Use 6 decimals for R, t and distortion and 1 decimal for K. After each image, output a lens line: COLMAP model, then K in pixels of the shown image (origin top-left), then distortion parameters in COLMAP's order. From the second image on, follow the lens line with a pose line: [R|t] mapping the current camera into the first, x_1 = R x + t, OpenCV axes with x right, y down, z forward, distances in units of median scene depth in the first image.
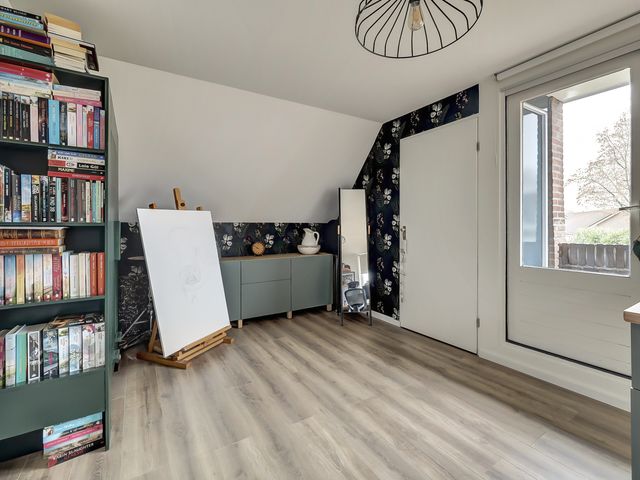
lens RADIAL K [[305.1, 0, 320.0], [0, 305.1, 240.0], [0, 0, 1]] dist [0.011634, -0.000080]
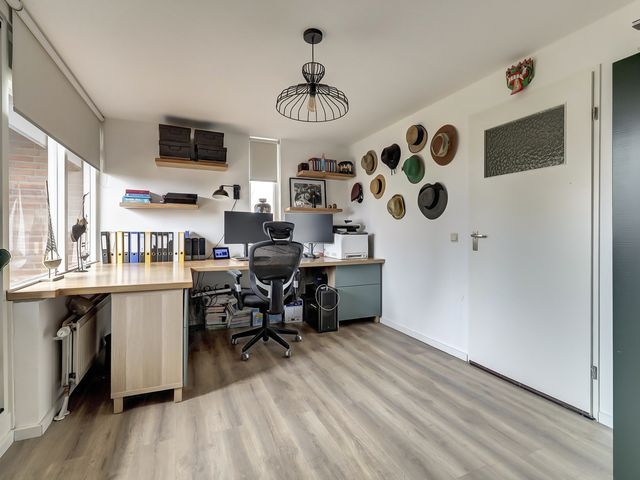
lens RADIAL K [[271.3, 0, 320.0], [0, 271.3, 240.0], [0, 0, 1]] dist [0.000095, 0.000011]
pose [[-0.988663, 0.006517, 0.150012, 0.033960], [0.011470, 0.999416, 0.032177, -0.053503], [-0.149715, 0.033533, -0.988160, 1.828716]]
